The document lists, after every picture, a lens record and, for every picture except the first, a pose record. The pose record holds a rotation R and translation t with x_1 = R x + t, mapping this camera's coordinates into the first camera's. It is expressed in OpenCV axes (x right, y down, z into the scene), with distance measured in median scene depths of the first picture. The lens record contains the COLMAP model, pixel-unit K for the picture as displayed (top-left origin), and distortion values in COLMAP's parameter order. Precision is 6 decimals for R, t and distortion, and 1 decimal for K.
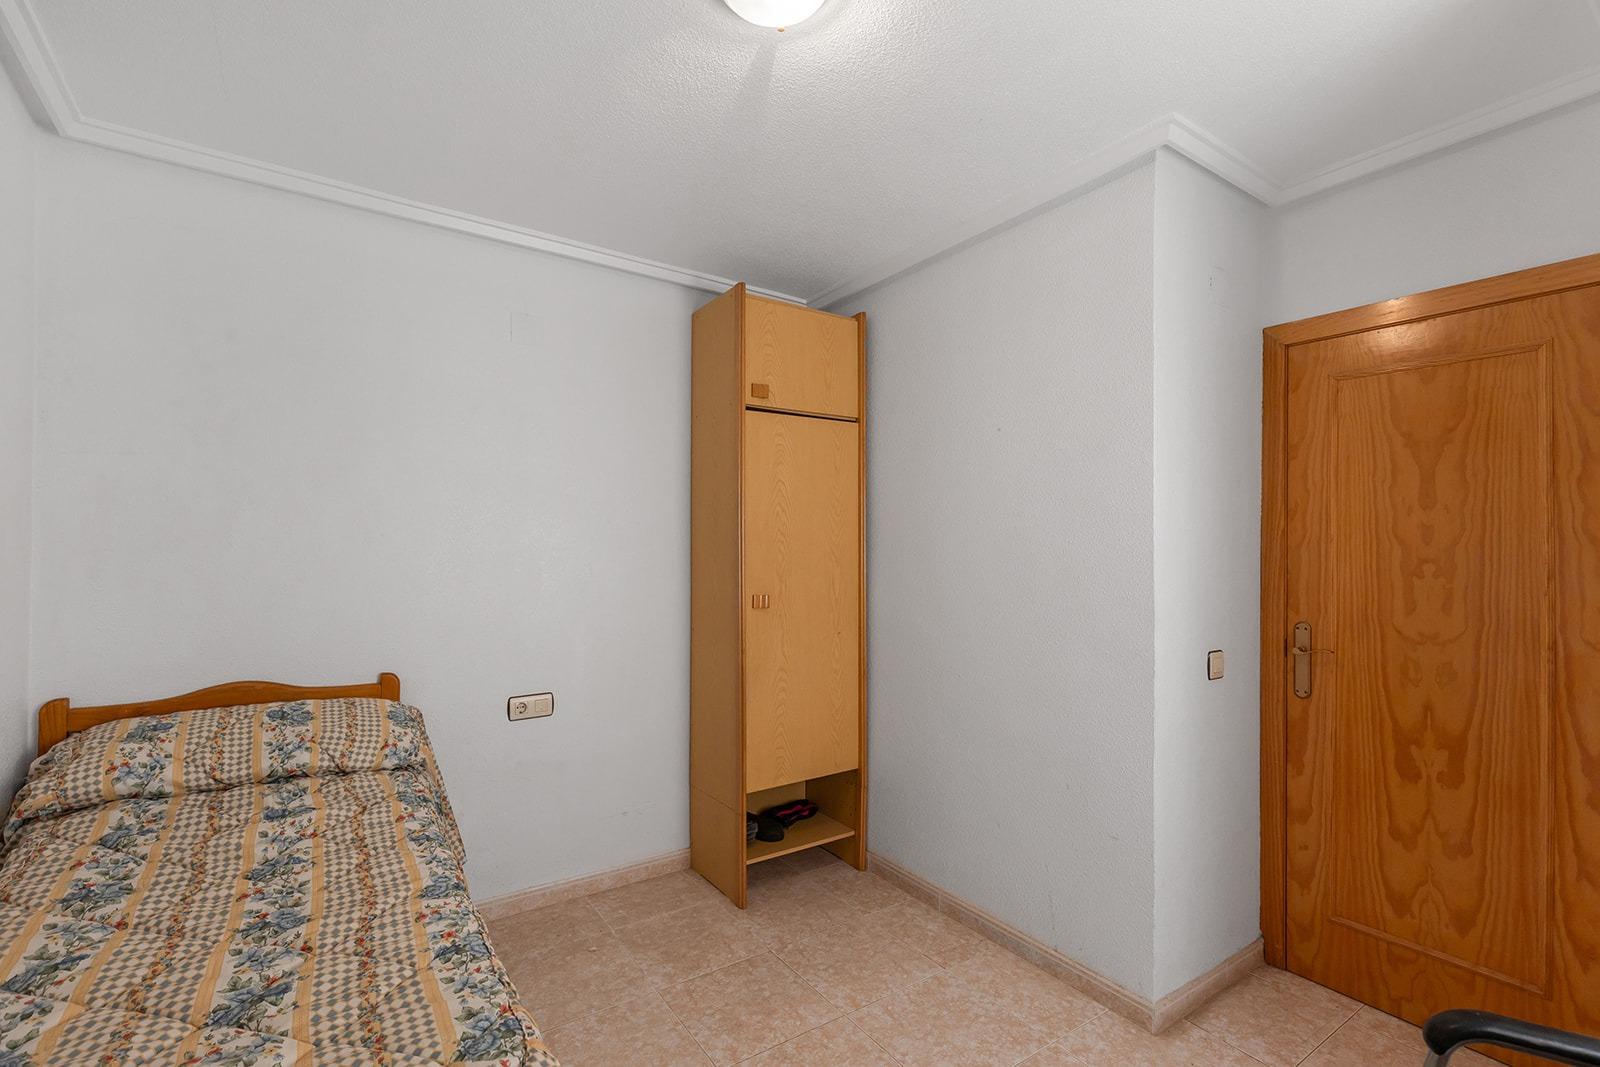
lens RADIAL K [[724.4, 0, 797.9], [0, 724.4, 545.8], [0, 0, 1]] dist [0.008817, -0.001851]
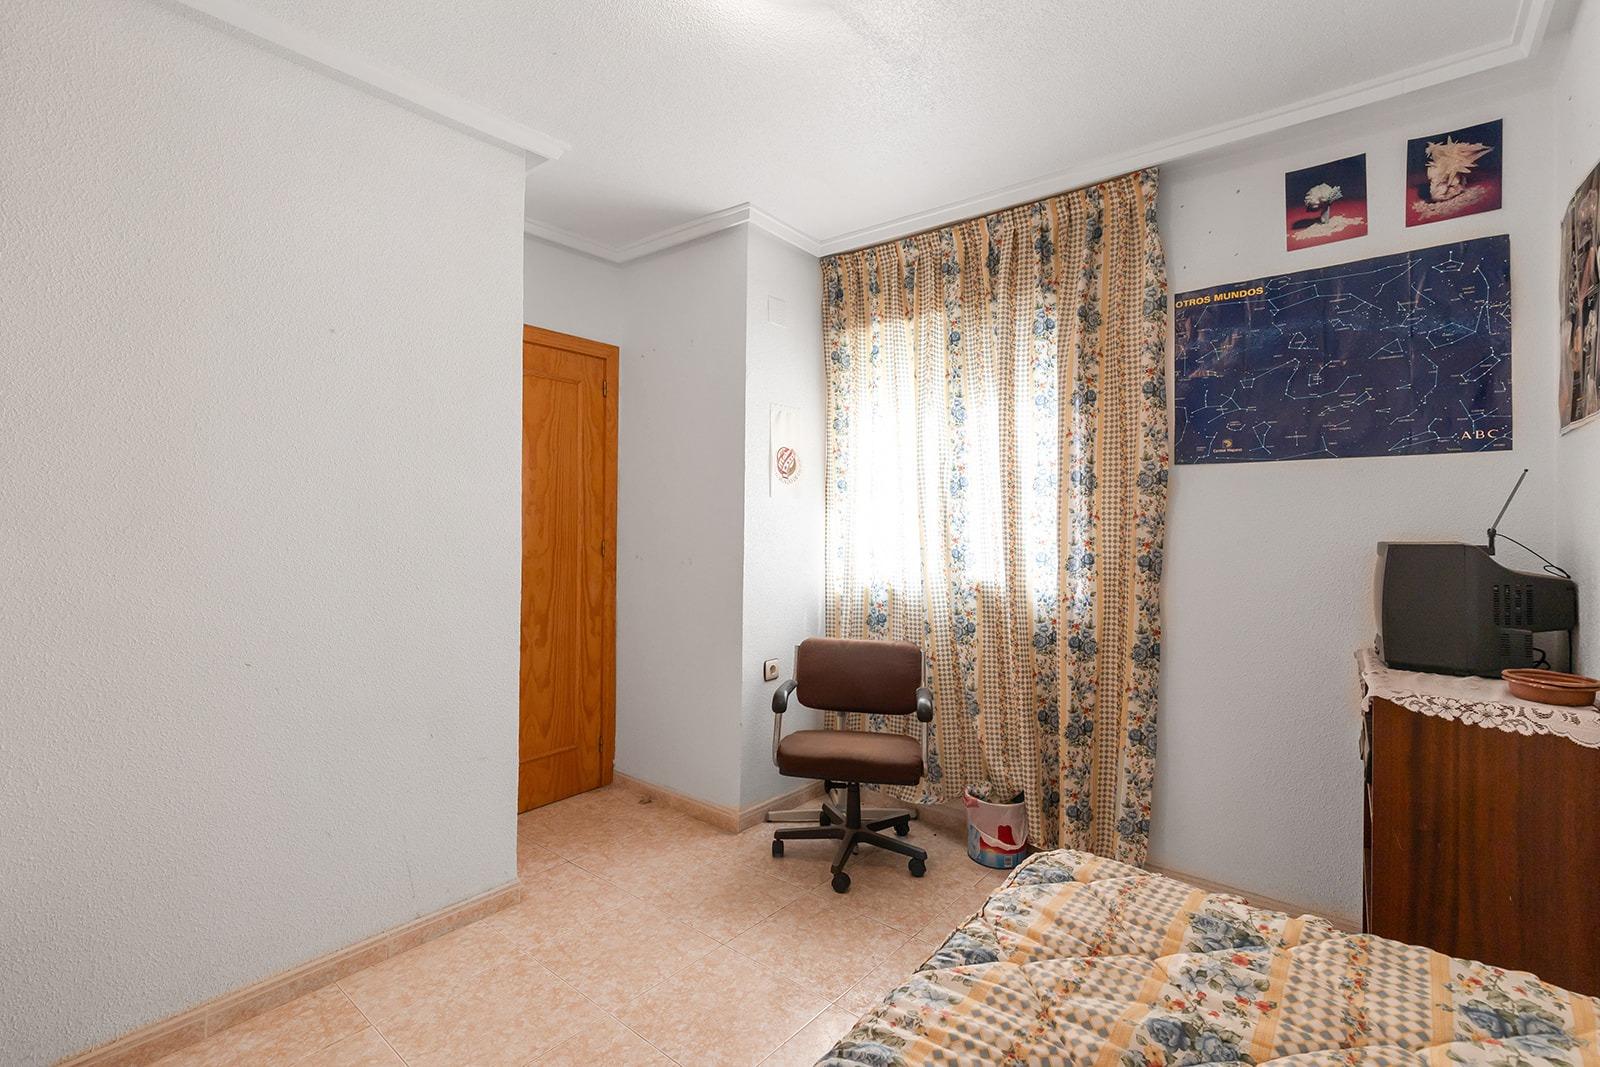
lens RADIAL K [[724.4, 0, 801.9], [0, 724.4, 521.5], [0, 0, 1]] dist [0.008817, -0.001851]
pose [[-0.285092, -0.010906, 0.958438, -0.771231], [-0.013486, 0.999882, 0.007366, 0.040745], [-0.958405, -0.010826, -0.285205, 0.917849]]
